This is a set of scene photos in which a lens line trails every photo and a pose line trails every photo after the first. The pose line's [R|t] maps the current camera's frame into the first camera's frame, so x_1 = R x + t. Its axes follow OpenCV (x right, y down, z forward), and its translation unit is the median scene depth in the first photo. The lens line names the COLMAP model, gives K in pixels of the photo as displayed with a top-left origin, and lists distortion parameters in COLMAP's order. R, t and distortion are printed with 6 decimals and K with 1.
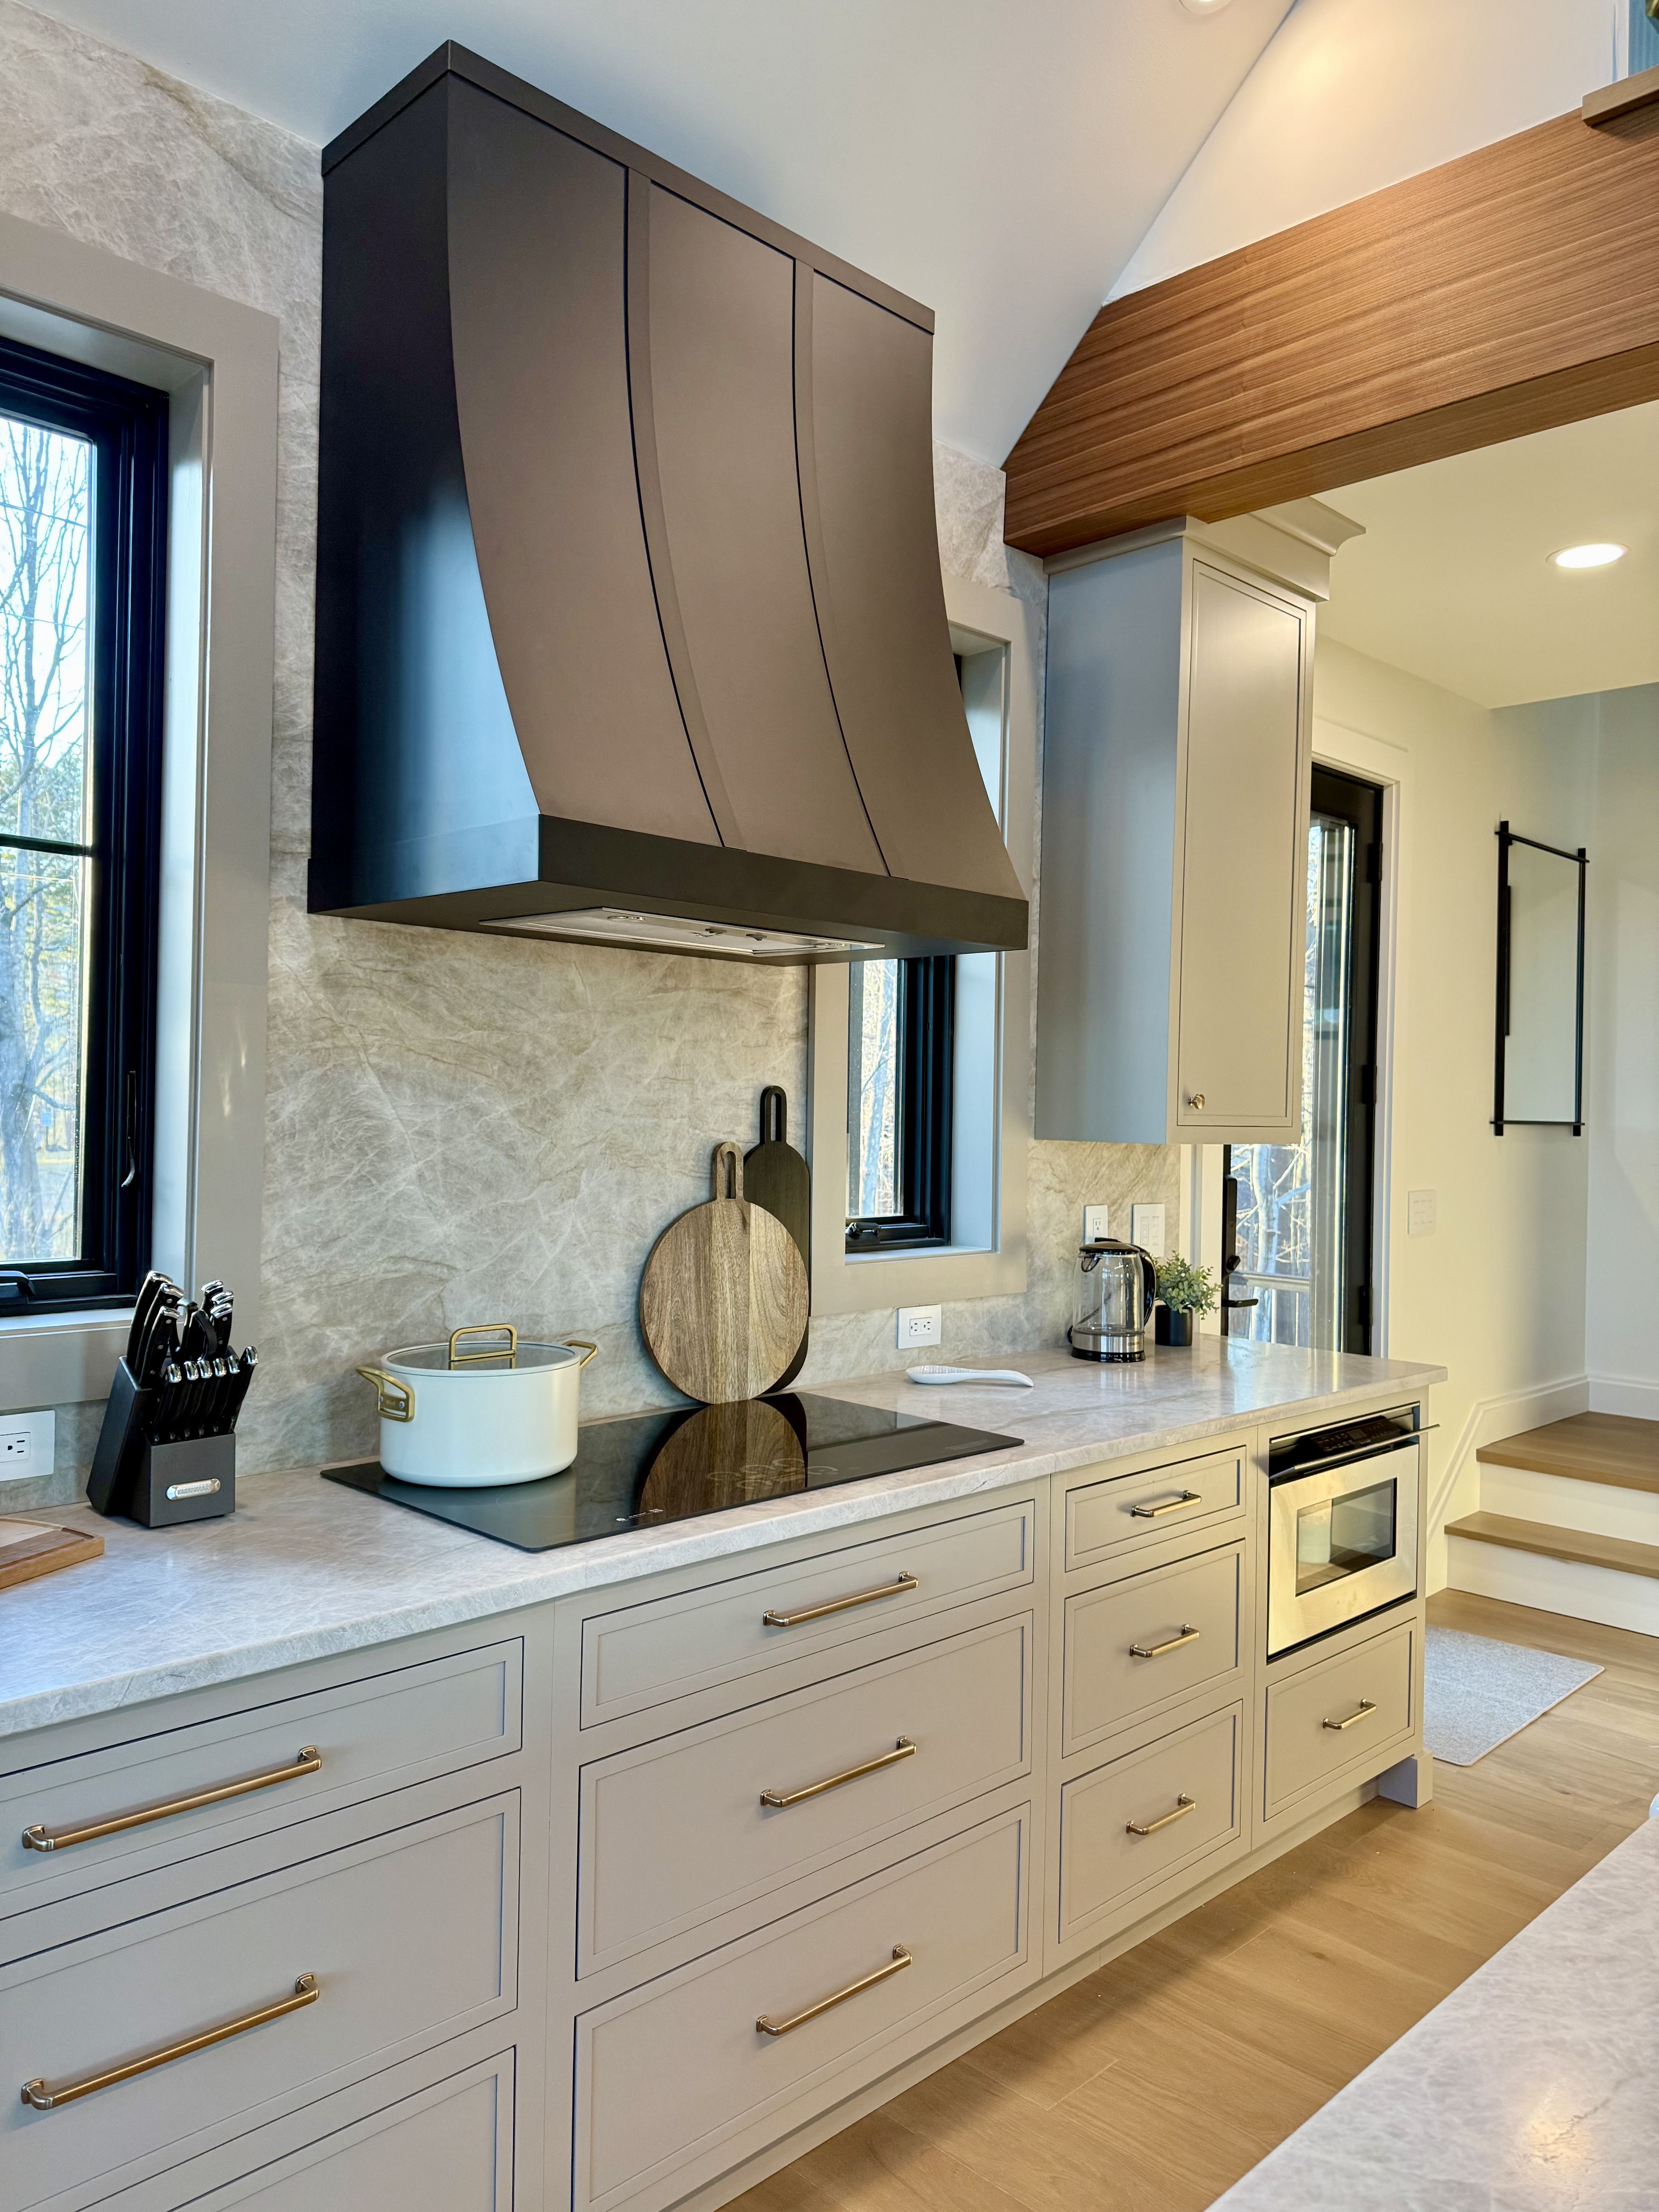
lens RADIAL K [[1539.4, 0, 828.0], [0, 1539.4, 1114.4], [0, 0, 1]] dist [0.032195, -0.049691]
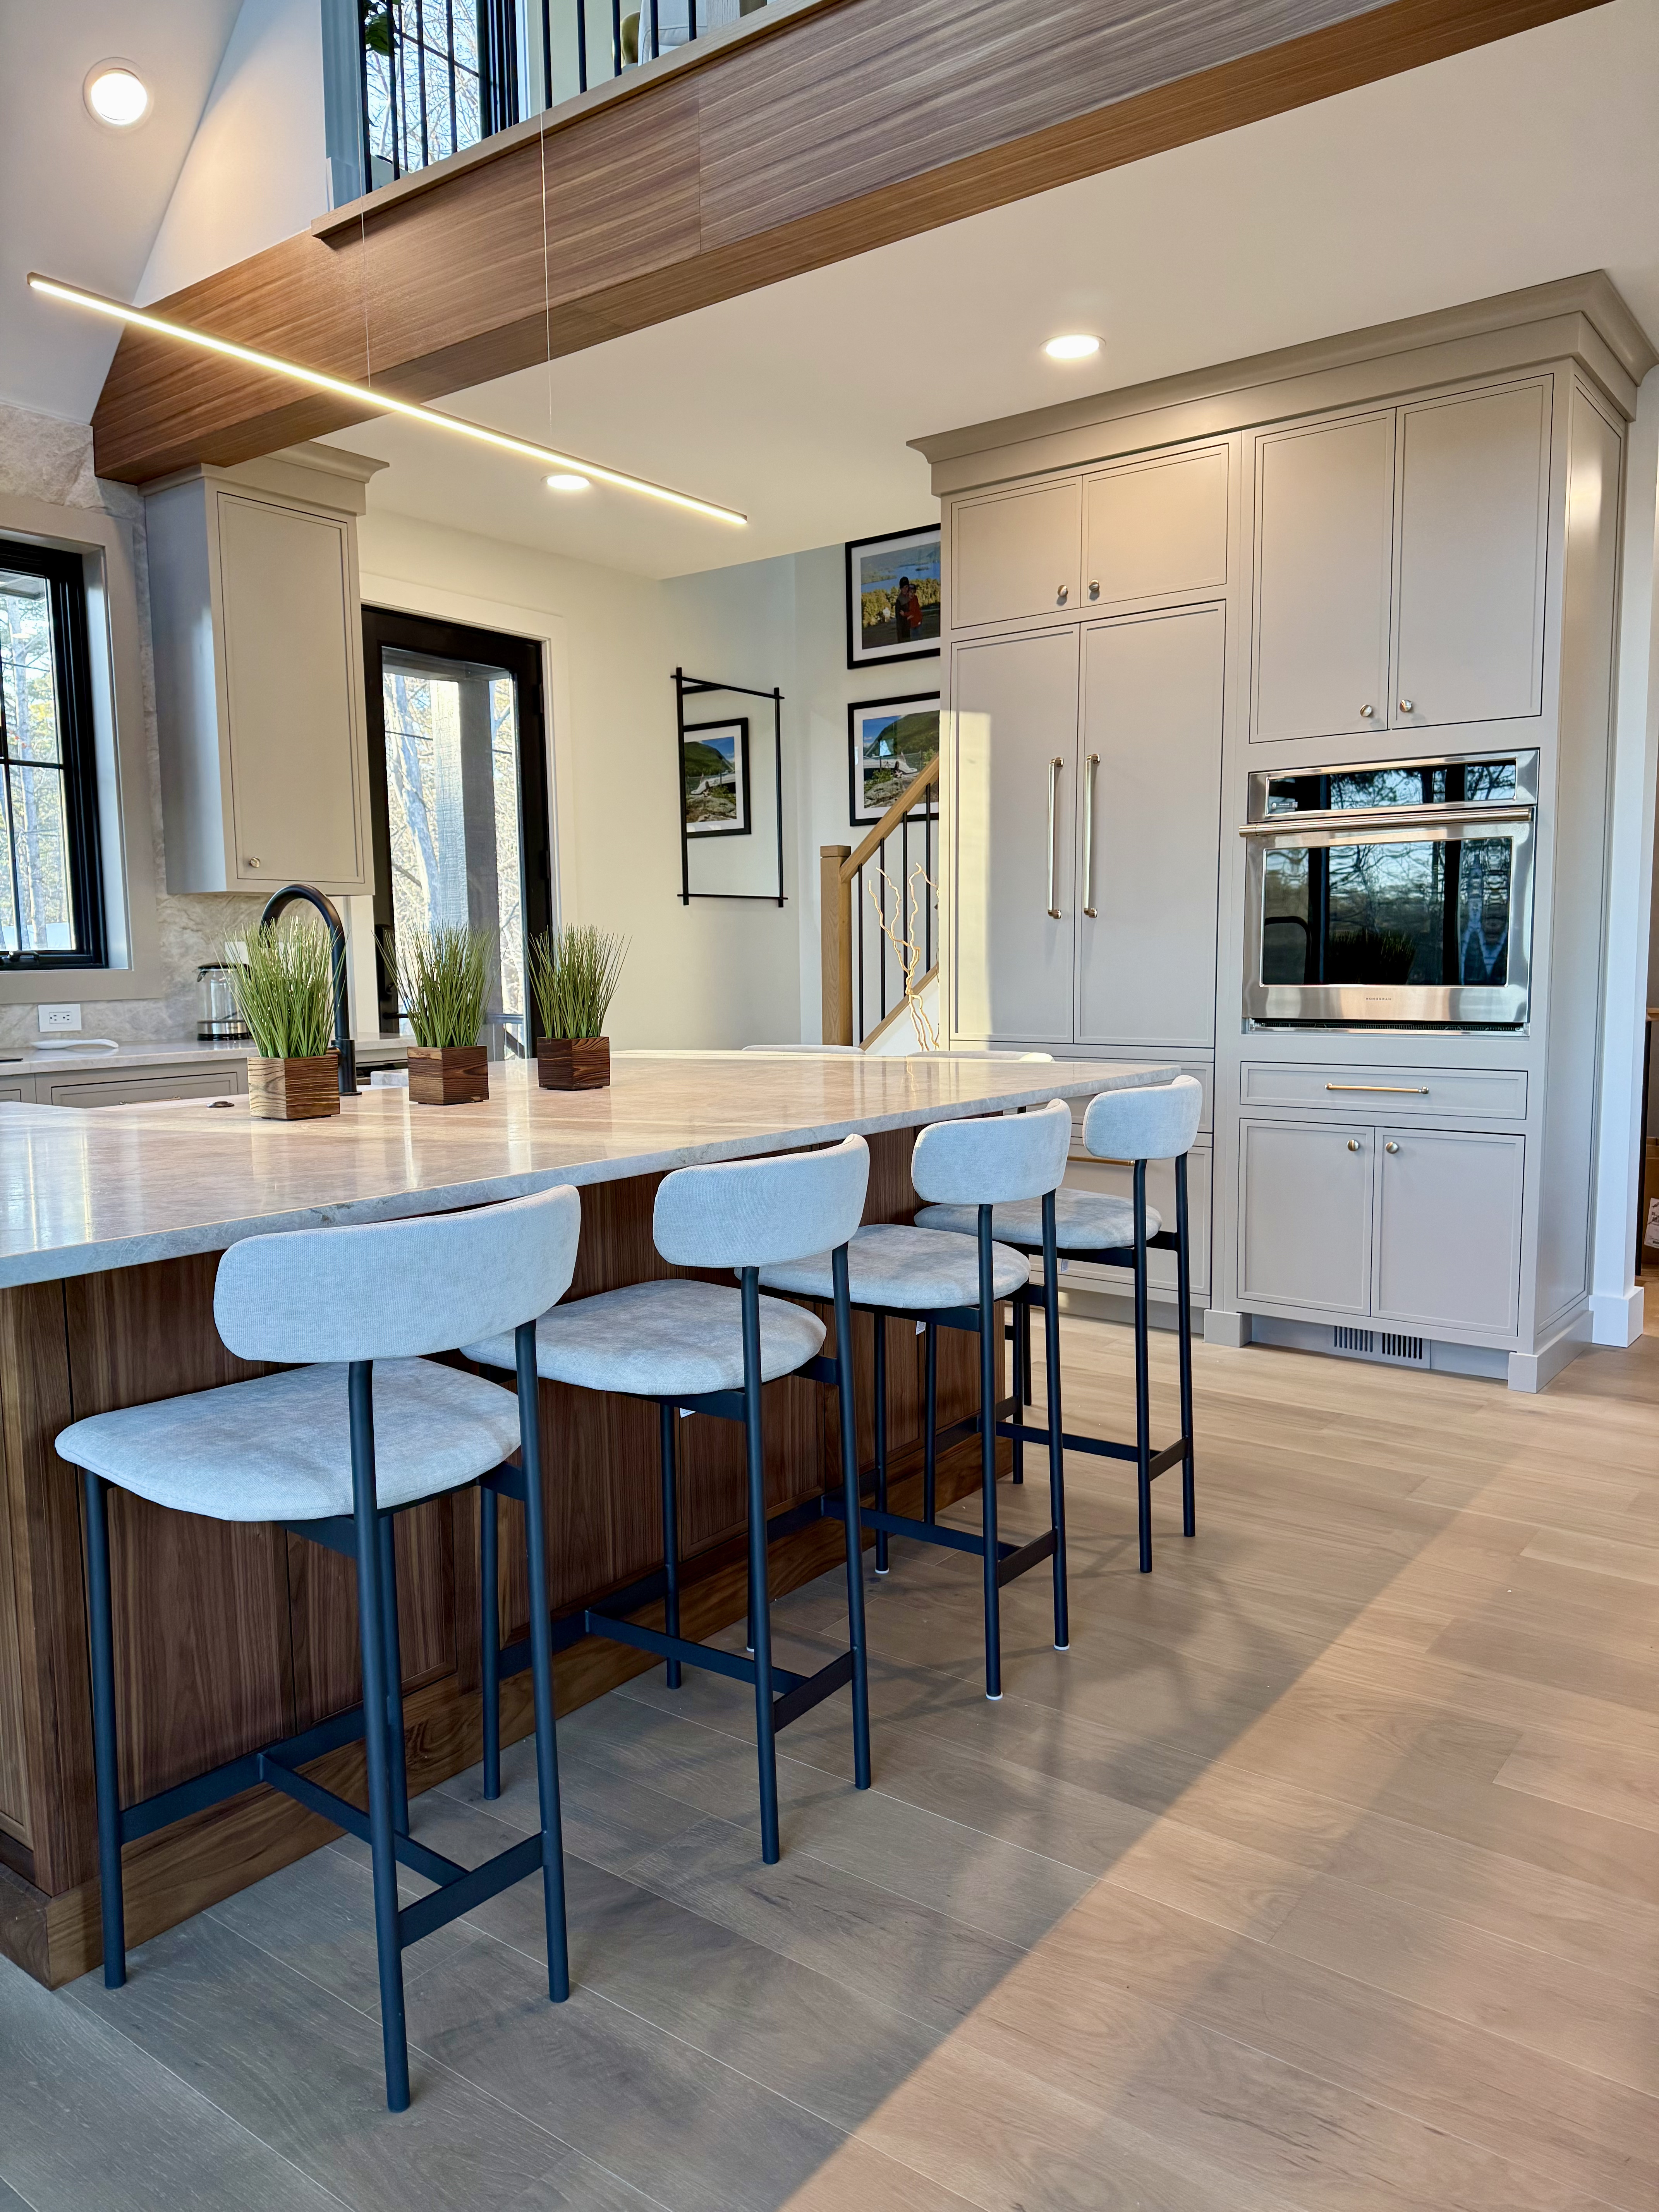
lens RADIAL K [[1539.4, 0, 844.4], [0, 1539.4, 1101.4], [0, 0, 1]] dist [0.032195, -0.049691]
pose [[0.987372, -0.049402, 0.150520, 0.673393], [0.035635, 0.995045, 0.092821, 0.122887], [-0.154360, -0.086285, 0.984240, -0.700315]]
